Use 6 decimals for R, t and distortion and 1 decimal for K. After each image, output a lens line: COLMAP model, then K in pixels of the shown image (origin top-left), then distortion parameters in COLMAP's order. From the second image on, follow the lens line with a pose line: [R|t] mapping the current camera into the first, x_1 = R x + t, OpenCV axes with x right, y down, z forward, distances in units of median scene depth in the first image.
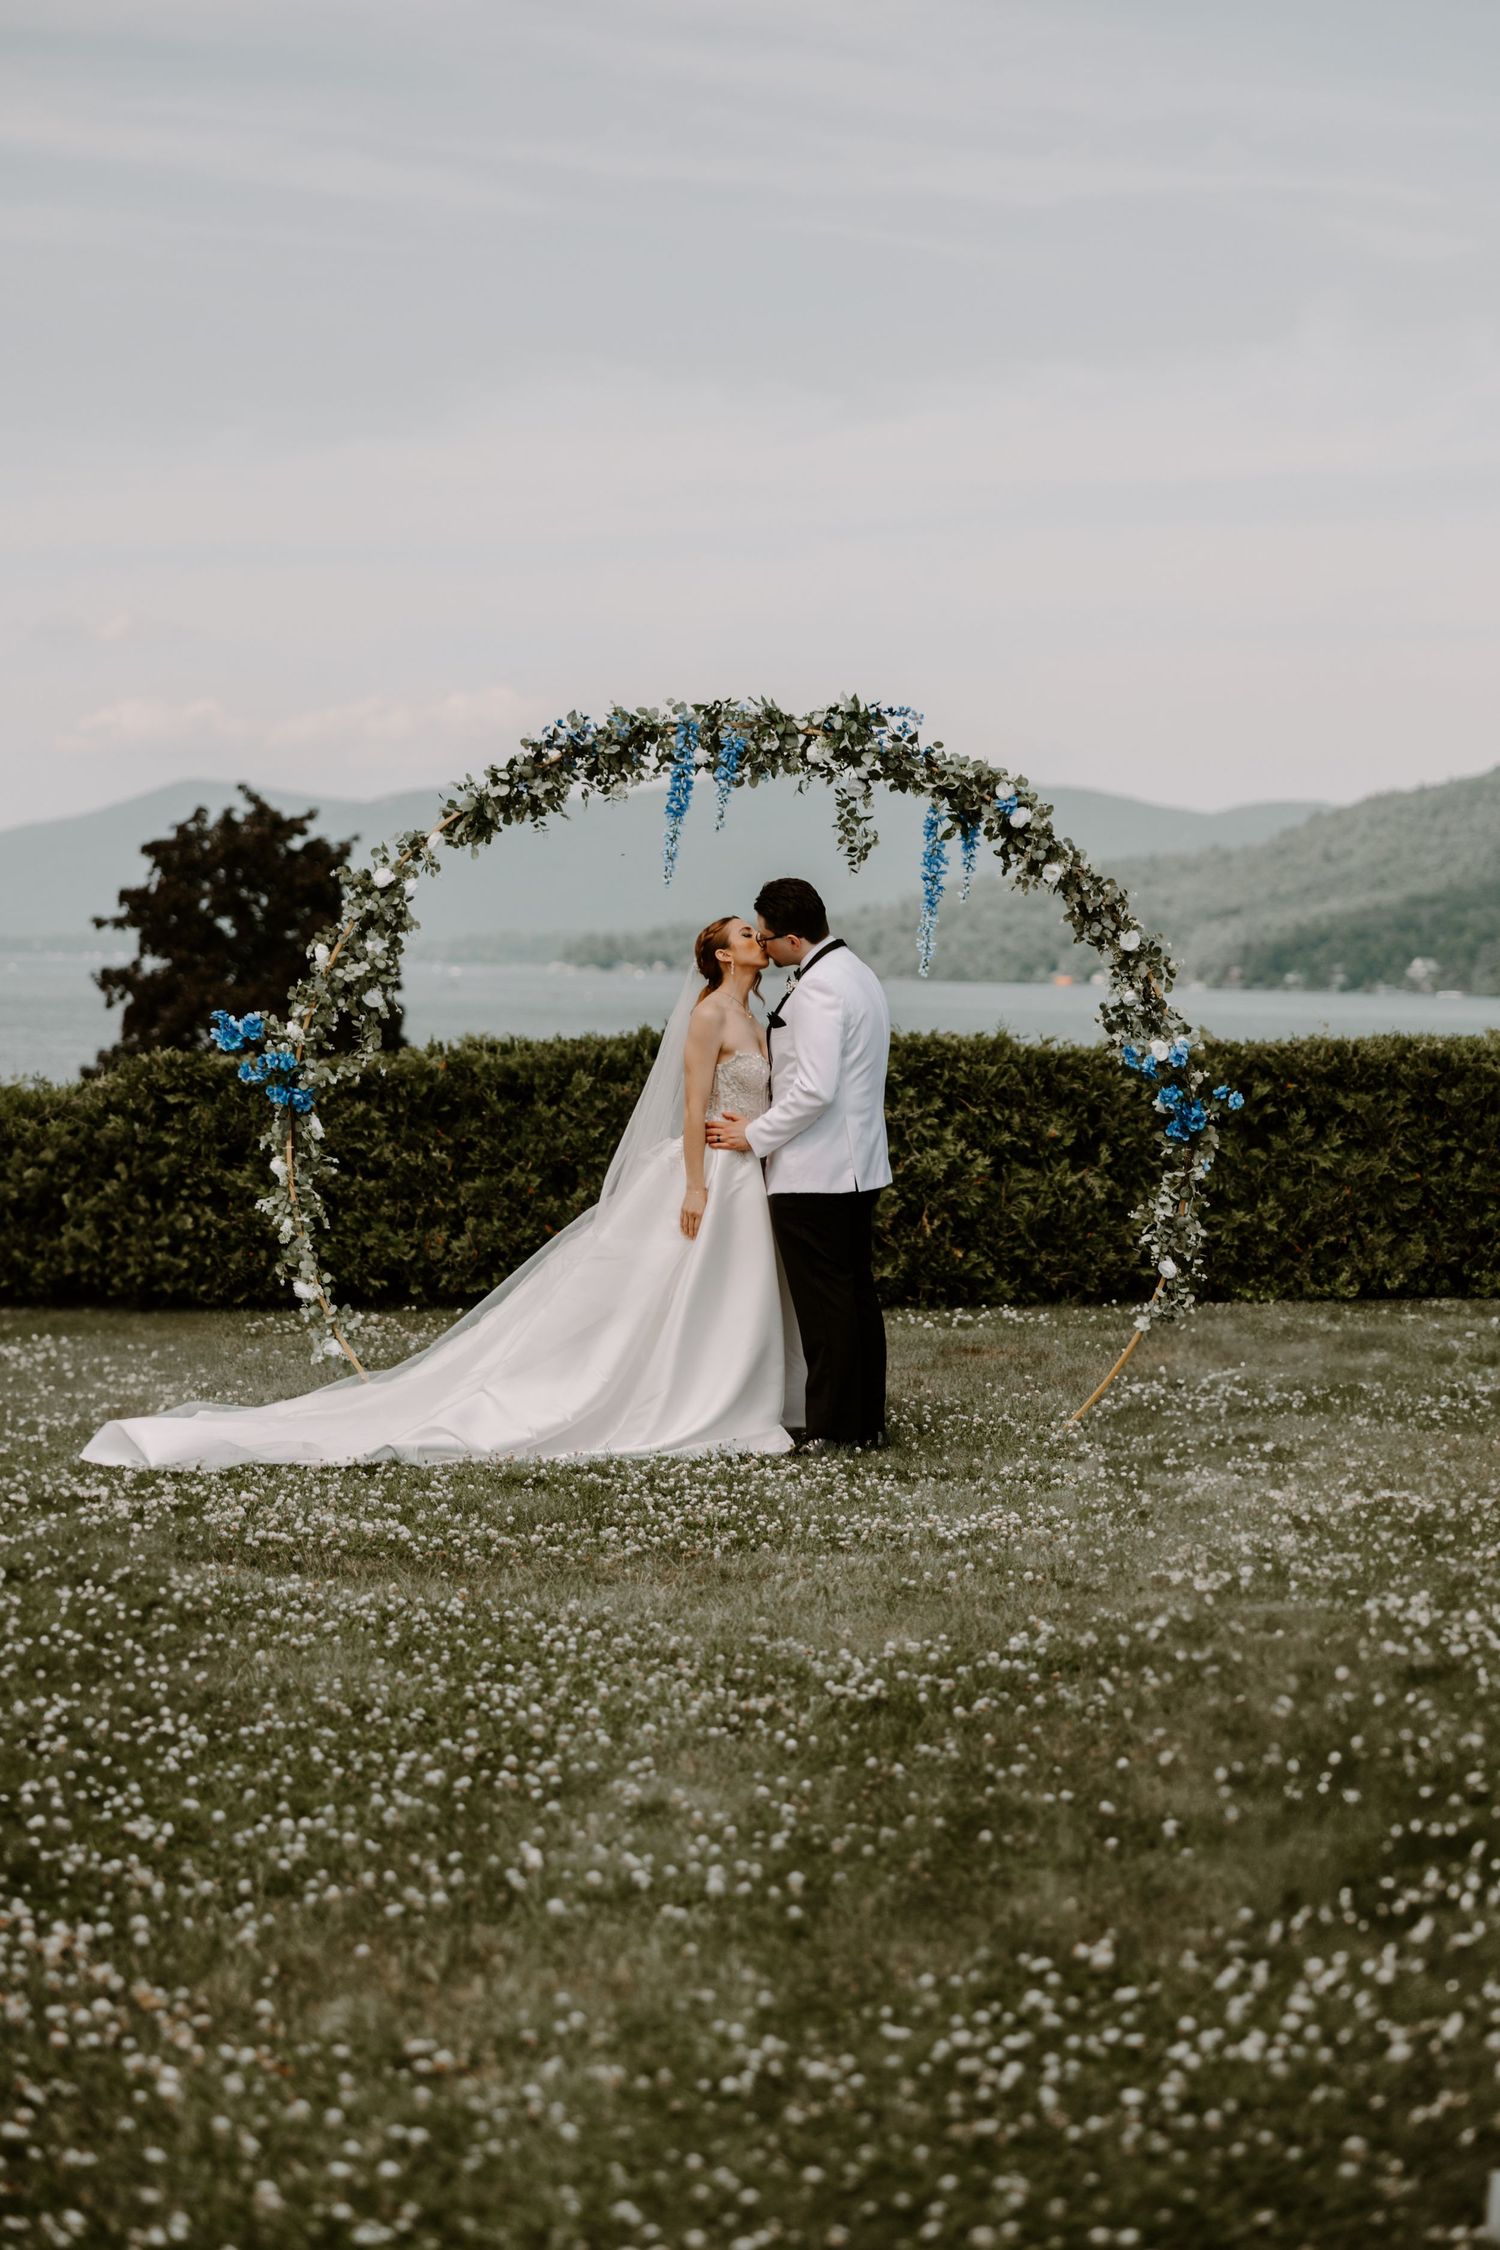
lens RADIAL K [[3915.4, 0, 730.5], [0, 3915.4, 1115.9], [0, 0, 1]] dist [-0.001463, 0.000000]
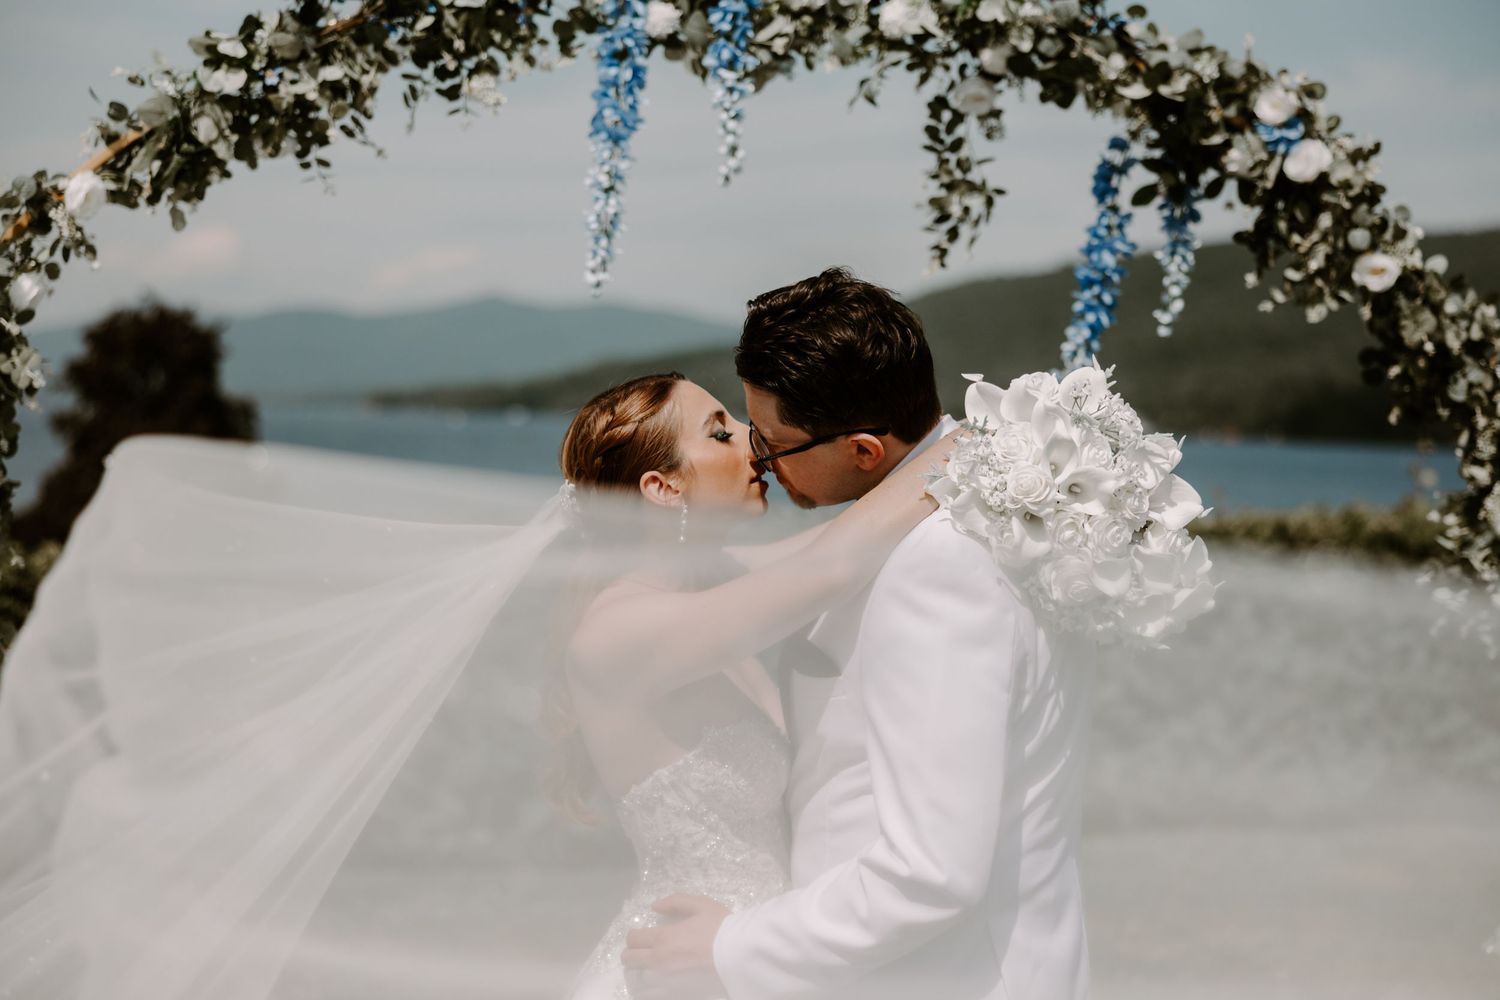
lens RADIAL K [[2336.3, 0, 749.0], [0, 2336.3, 502.5], [0, 0, 1]] dist [0.028672, 0.000000]
pose [[0.991717, -0.003654, 0.128393, -0.033290], [0.003126, 0.999986, 0.004317, -0.034698], [-0.128407, -0.003880, 0.991714, 0.717977]]
